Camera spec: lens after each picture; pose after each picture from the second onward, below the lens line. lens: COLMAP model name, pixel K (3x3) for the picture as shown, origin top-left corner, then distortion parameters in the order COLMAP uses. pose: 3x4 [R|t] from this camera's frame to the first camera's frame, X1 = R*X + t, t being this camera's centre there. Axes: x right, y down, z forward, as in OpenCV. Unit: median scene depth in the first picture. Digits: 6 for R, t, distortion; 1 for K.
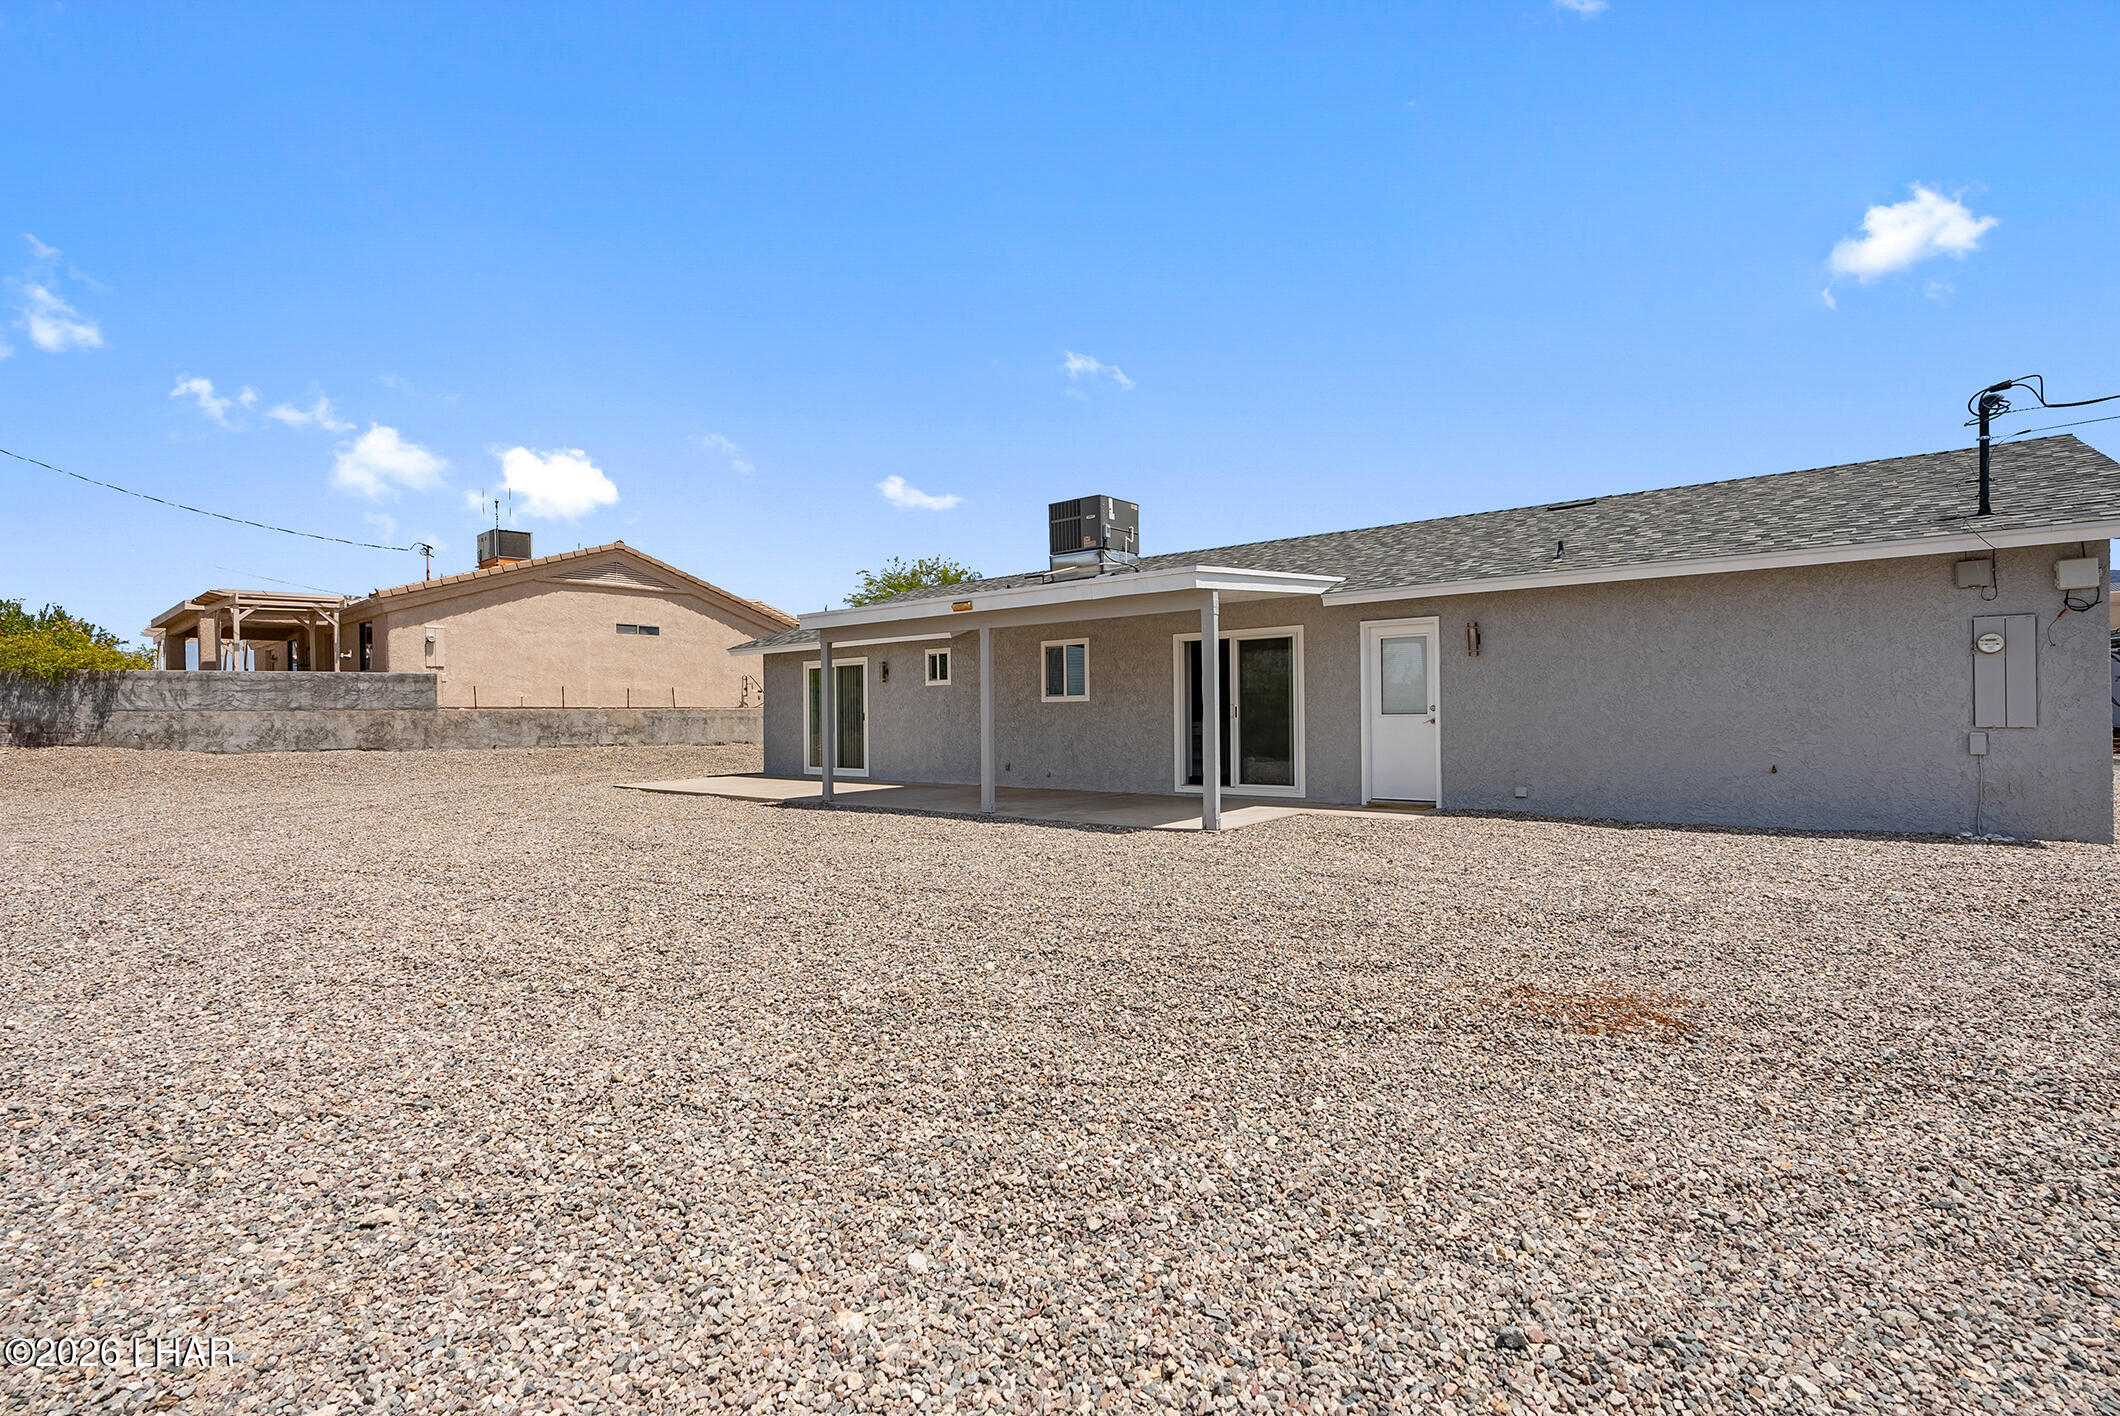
lens RADIAL K [[964.3, 0, 1053.5], [0, 964.3, 712.7], [0, 0, 1]] dist [-0.000436, 0.000860]
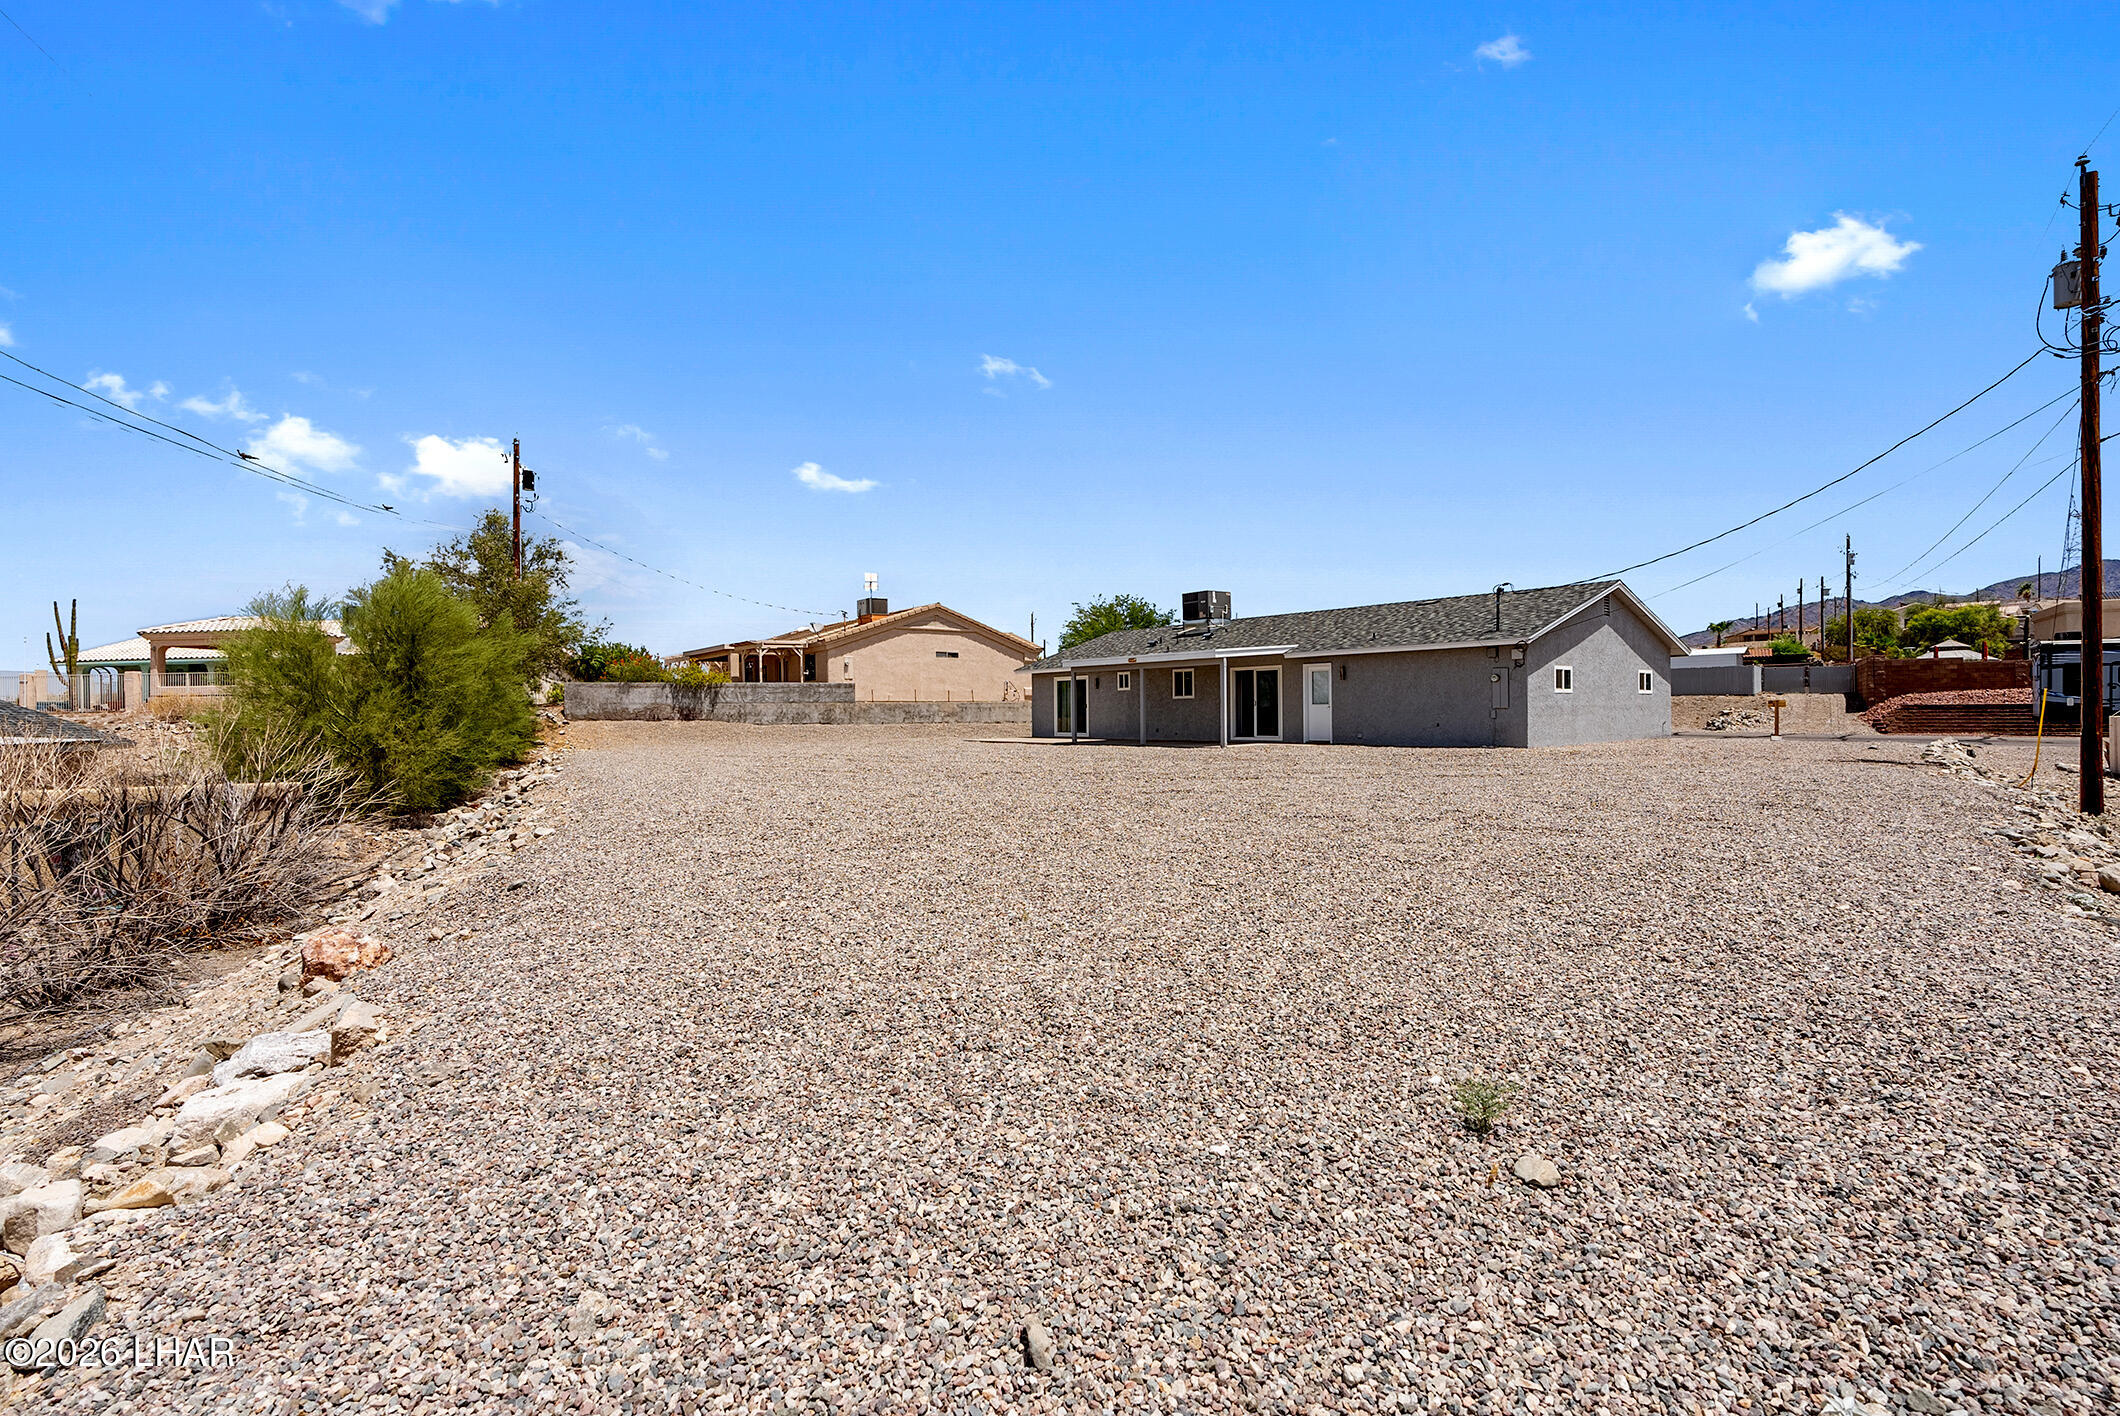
lens RADIAL K [[971.2, 0, 1065.1], [0, 971.2, 703.3], [0, 0, 1]] dist [-0.003364, 0.001335]
pose [[0.982828, -0.000428, -0.184521, 0.119941], [-0.000094, 0.999996, -0.002820, 0.004238], [0.184521, 0.002789, 0.982825, -0.910653]]
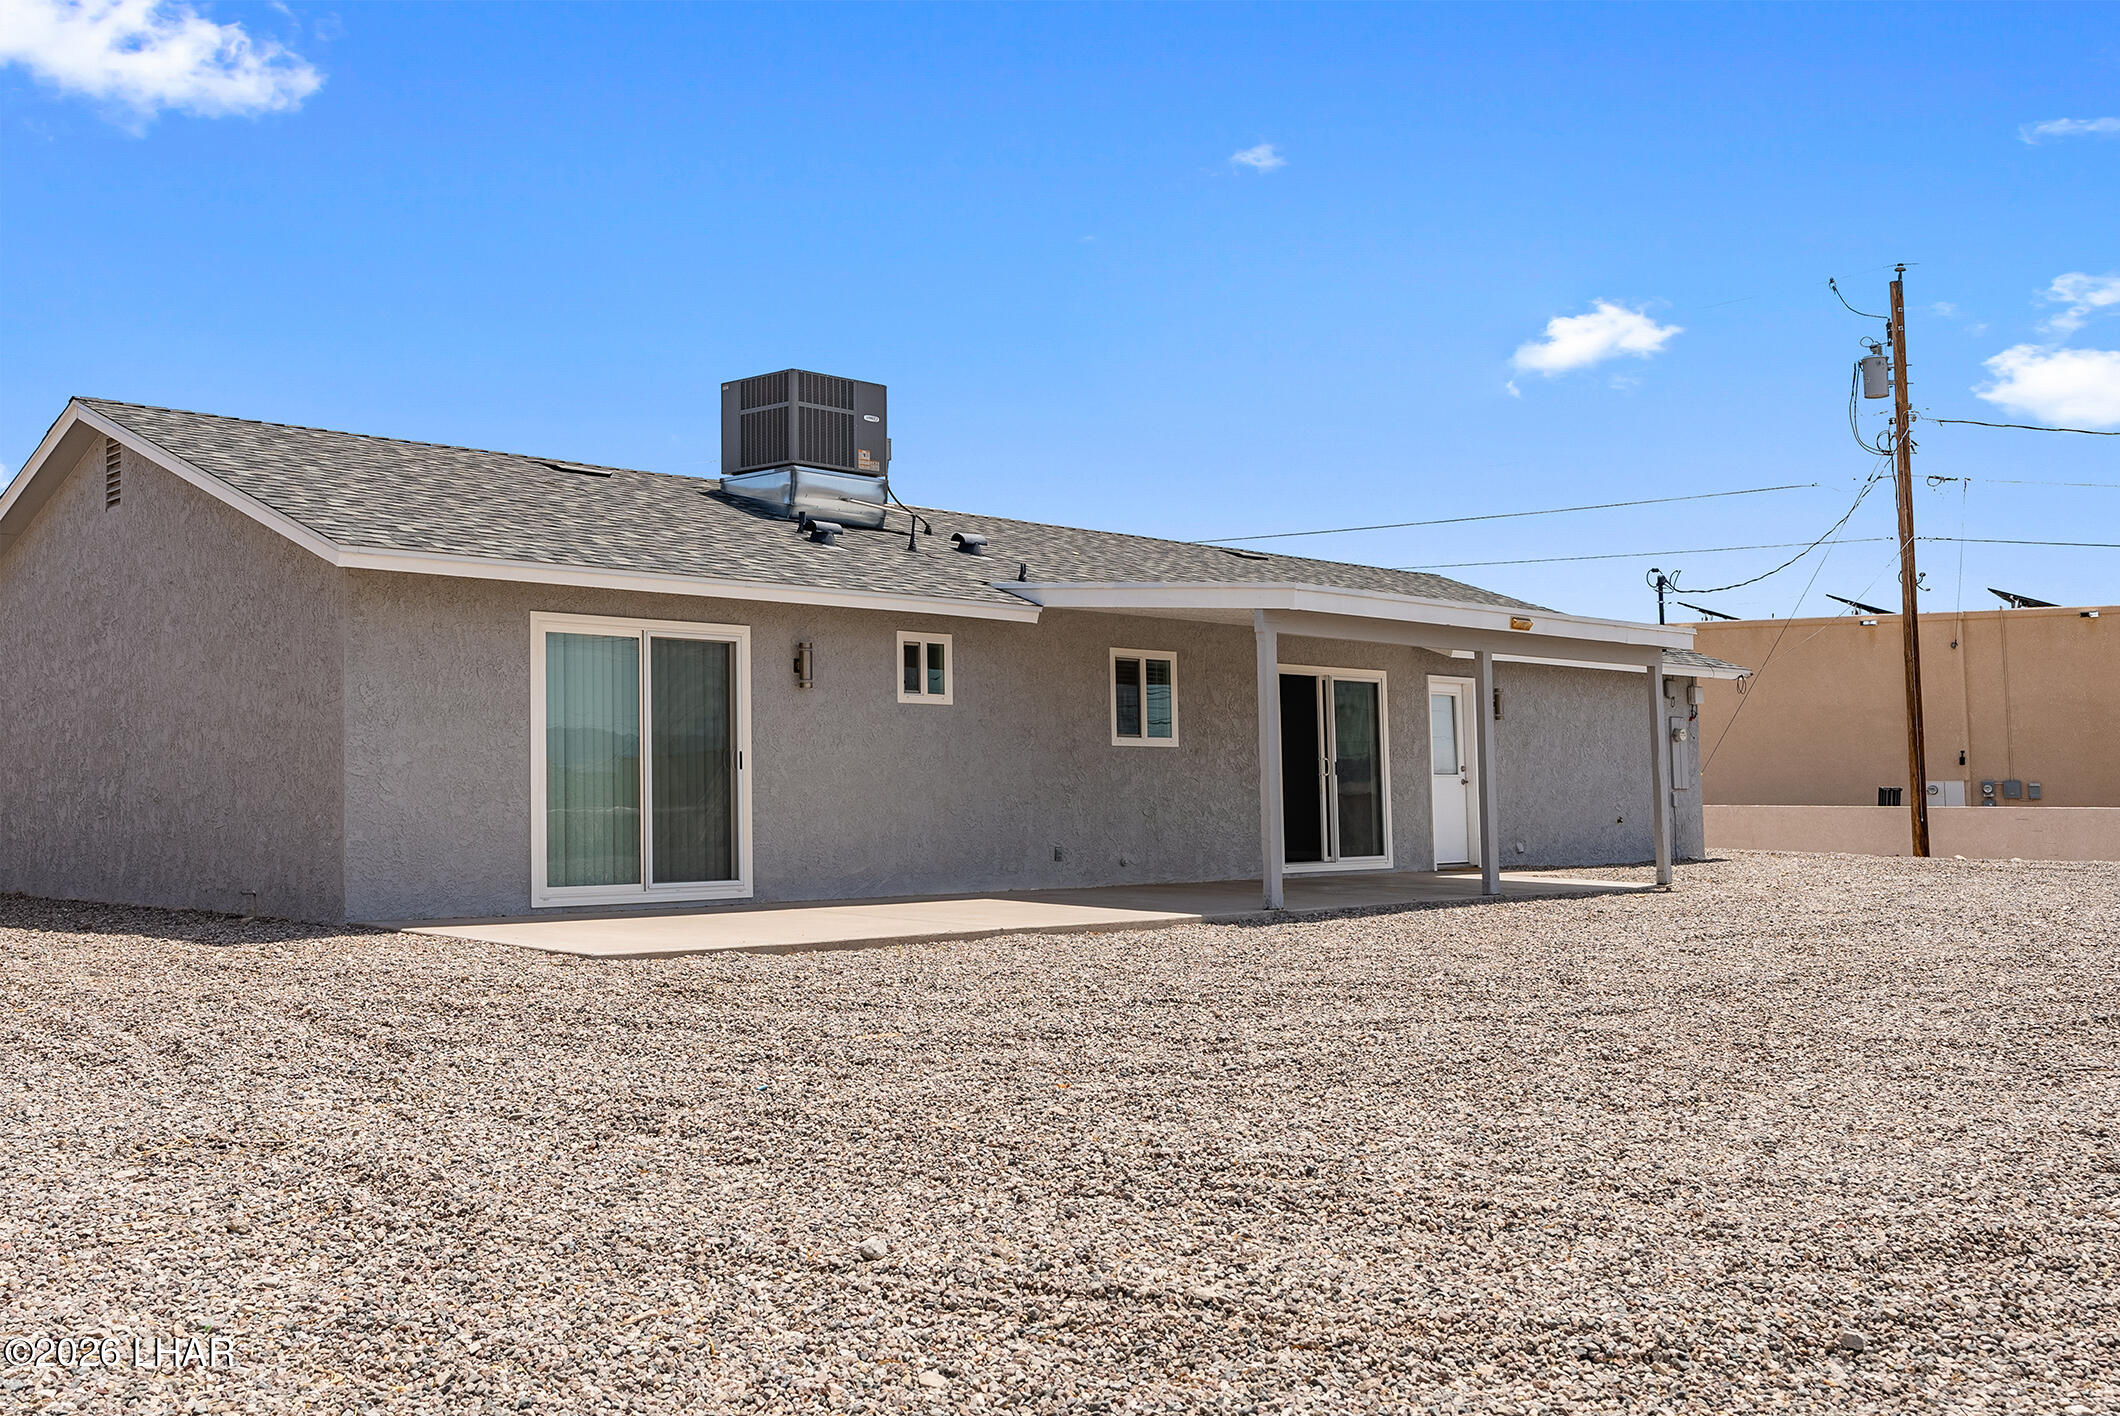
lens RADIAL K [[1873.7, 0, 1060.0], [0, 1873.7, 708.0], [0, 0, 1]] dist [0.008493, 0.000862]
pose [[0.141134, 0.055064, 0.988458, -0.988432], [-0.004648, 0.998478, -0.054959, 0.025572], [-0.989980, 0.003162, 0.141176, 0.709417]]
